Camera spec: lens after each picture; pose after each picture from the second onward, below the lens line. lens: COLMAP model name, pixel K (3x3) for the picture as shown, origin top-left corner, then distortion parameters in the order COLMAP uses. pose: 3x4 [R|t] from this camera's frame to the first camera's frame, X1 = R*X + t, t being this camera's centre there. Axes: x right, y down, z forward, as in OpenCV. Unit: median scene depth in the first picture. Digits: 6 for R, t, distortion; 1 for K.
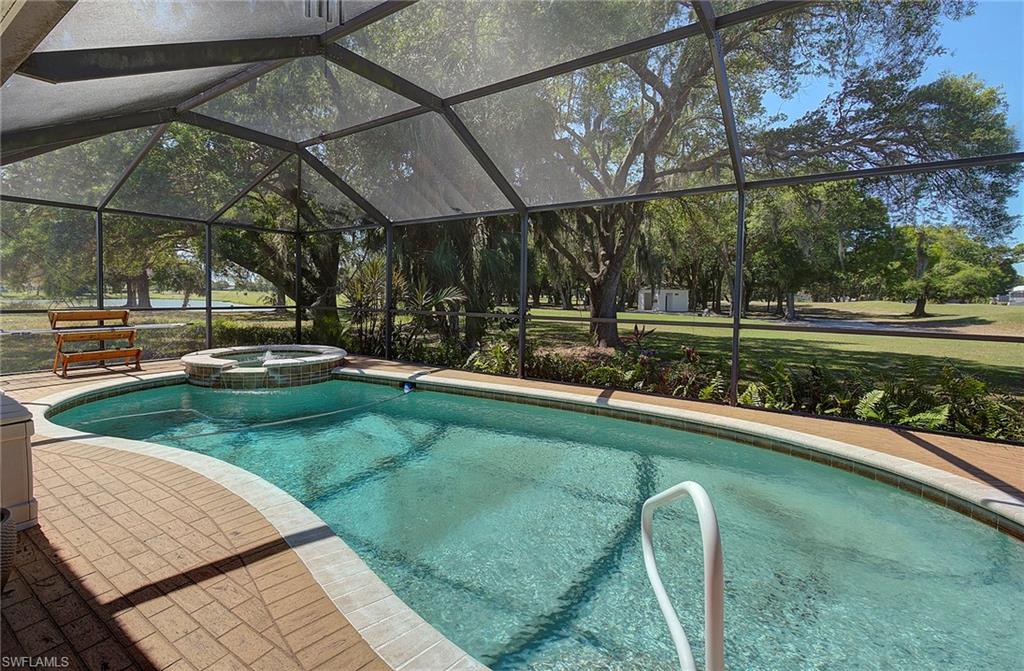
lens RADIAL K [[480.9, 0, 458.9], [0, 480.9, 315.3], [0, 0, 1]] dist [0.000443, -0.000410]
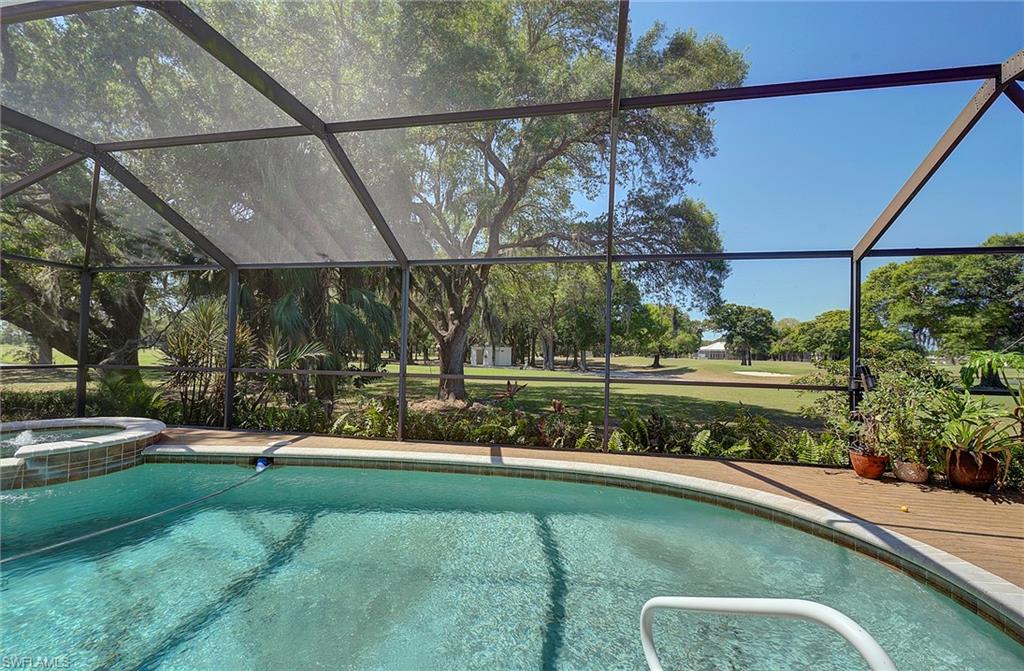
lens RADIAL K [[443.2, 0, 514.2], [0, 443.2, 340.2], [0, 0, 1]] dist [0.001675, 0.000000]
pose [[0.895329, 0.016363, 0.445105, -0.044279], [0.013075, 0.997929, -0.062985, -0.005395], [-0.445214, 0.062212, 0.893260, 0.089915]]
